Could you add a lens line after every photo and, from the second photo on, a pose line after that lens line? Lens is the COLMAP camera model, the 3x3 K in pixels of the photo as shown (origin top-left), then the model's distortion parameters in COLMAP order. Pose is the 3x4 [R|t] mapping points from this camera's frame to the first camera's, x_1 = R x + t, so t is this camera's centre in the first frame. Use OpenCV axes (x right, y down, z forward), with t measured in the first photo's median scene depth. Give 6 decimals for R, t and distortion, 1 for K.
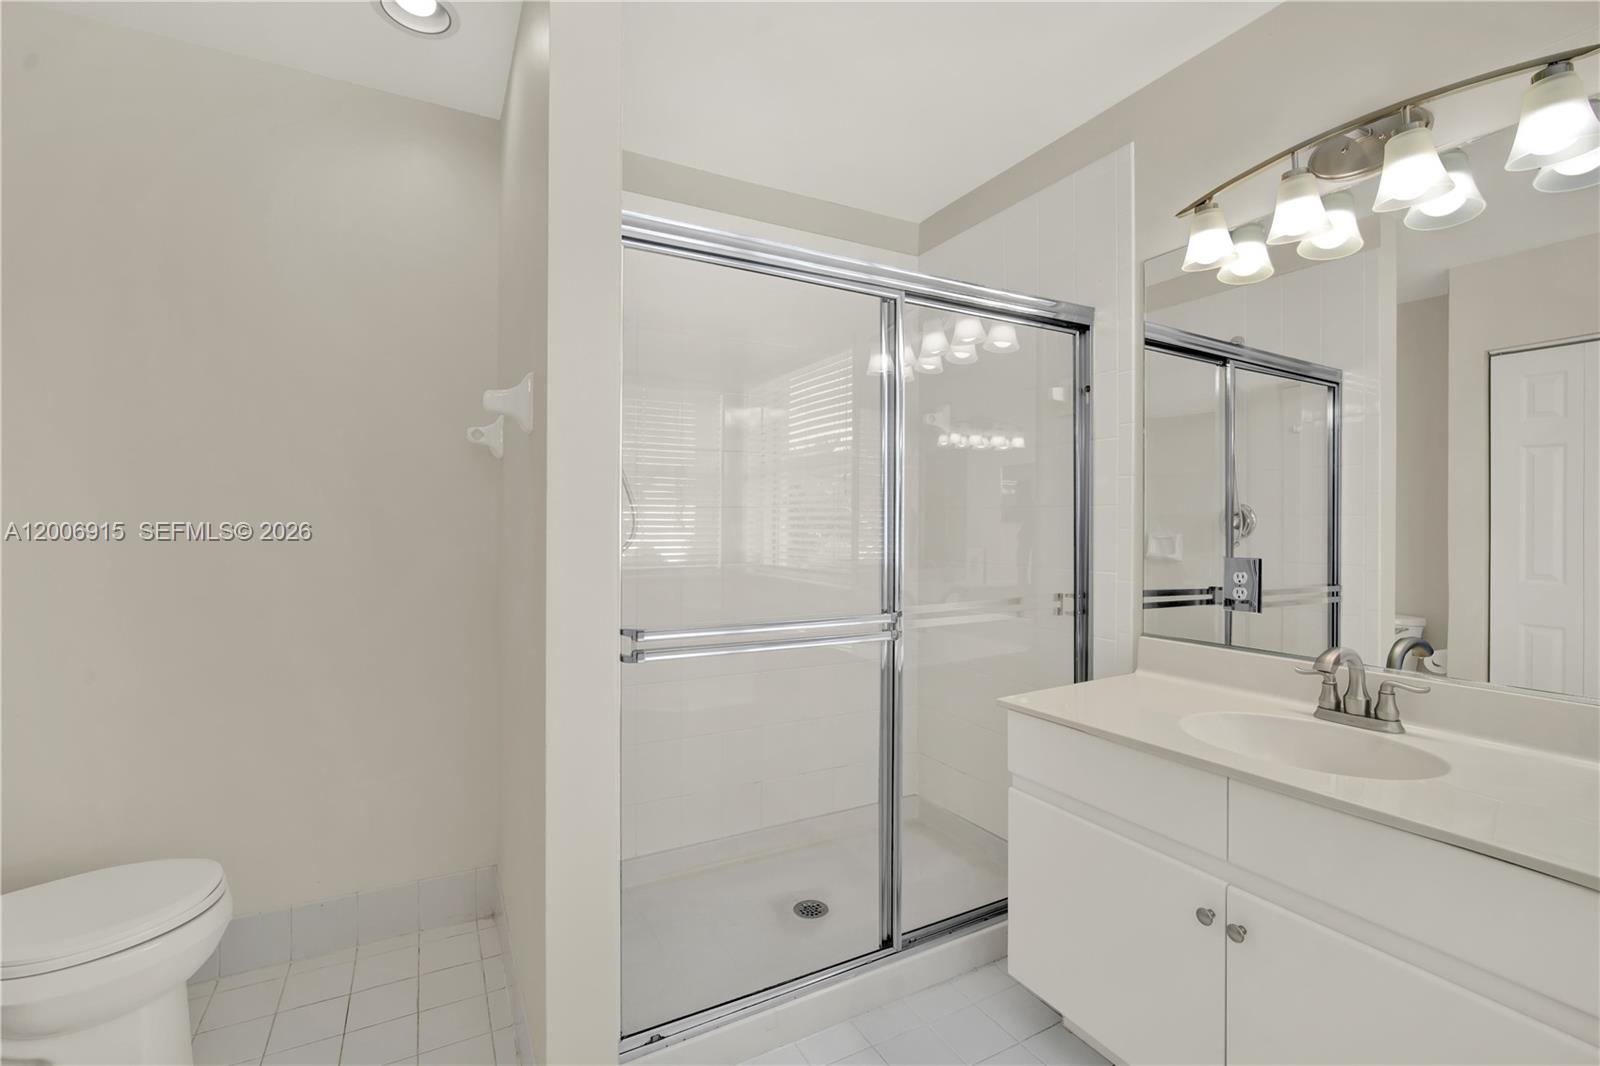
lens RADIAL K [[707.7, 0, 797.0], [0, 707.7, 529.9], [0, 0, 1]] dist [-0.010780, -0.000029]
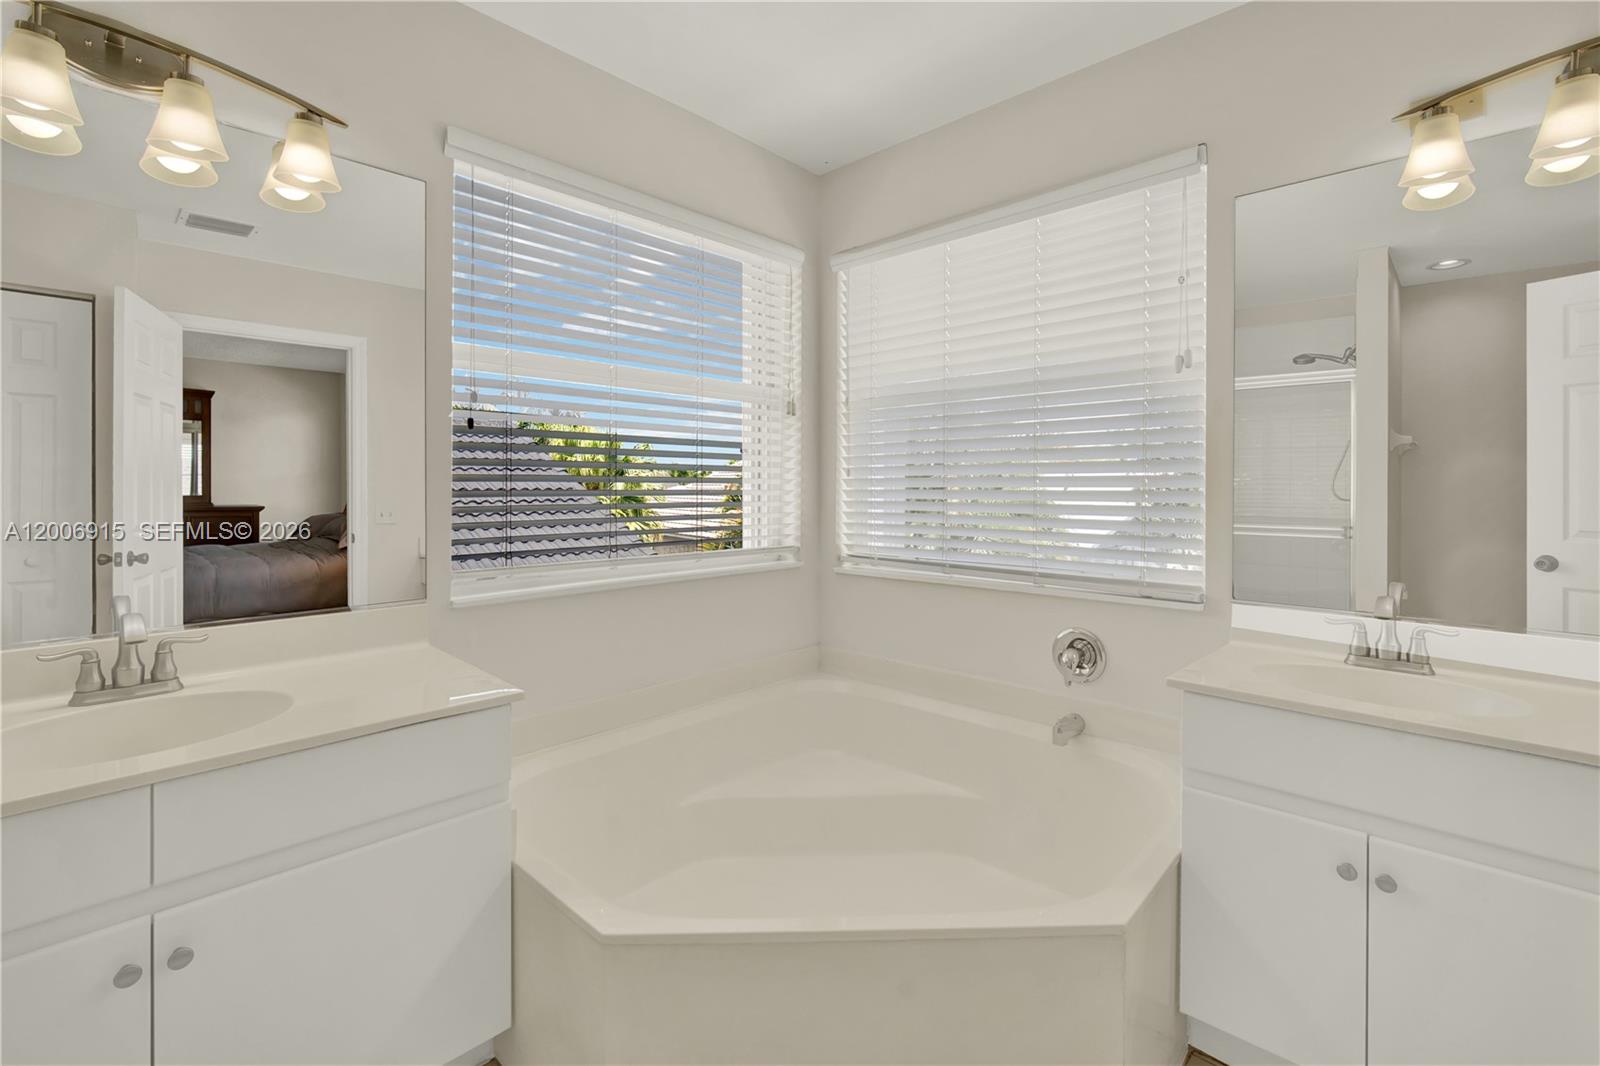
lens RADIAL K [[726.3, 0, 800.7], [0, 726.3, 485.1], [0, 0, 1]] dist [-0.014788, 0.005722]
pose [[-0.308704, -0.006090, 0.951139, -0.282629], [-0.008117, 0.999960, 0.003768, -0.006333], [-0.951124, -0.006557, -0.308741, 0.365189]]
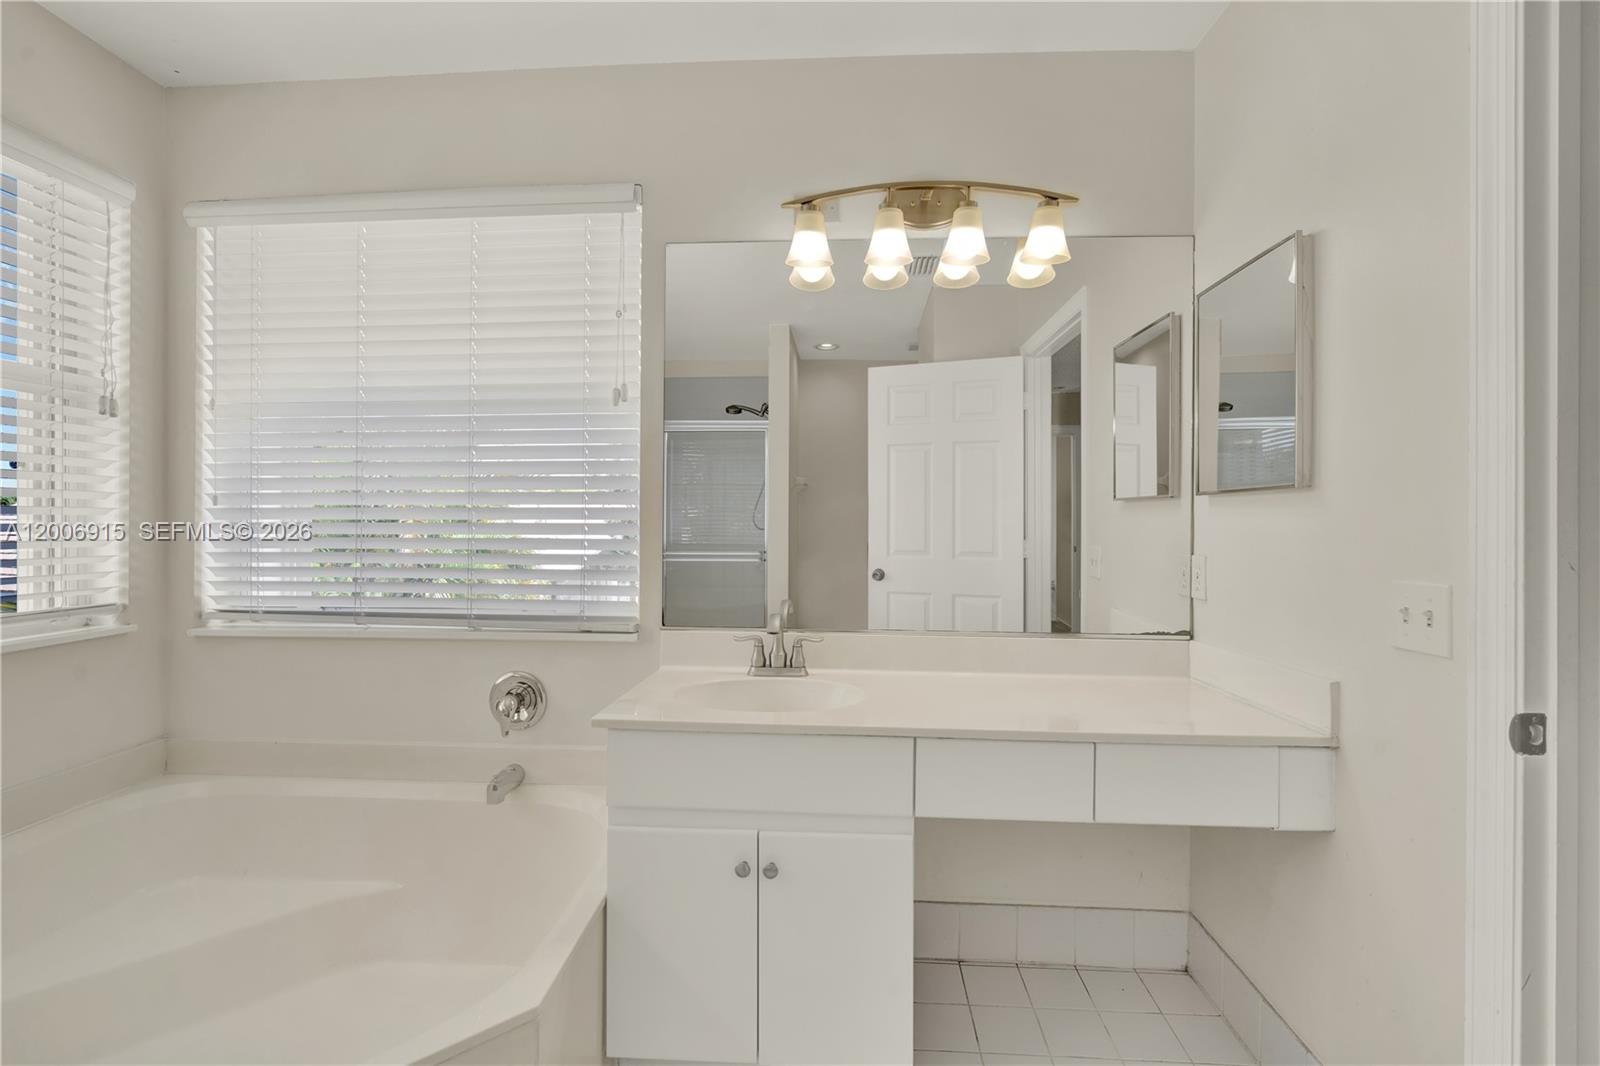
lens RADIAL K [[728.8, 0, 799.7], [0, 728.8, 517.2], [0, 0, 1]] dist [-0.000612, -0.000056]
pose [[-0.844421, -0.007445, 0.535629, -0.250272], [-0.010138, 0.999946, -0.002084, -0.007504], [-0.535585, -0.007190, -0.844451, 0.274050]]
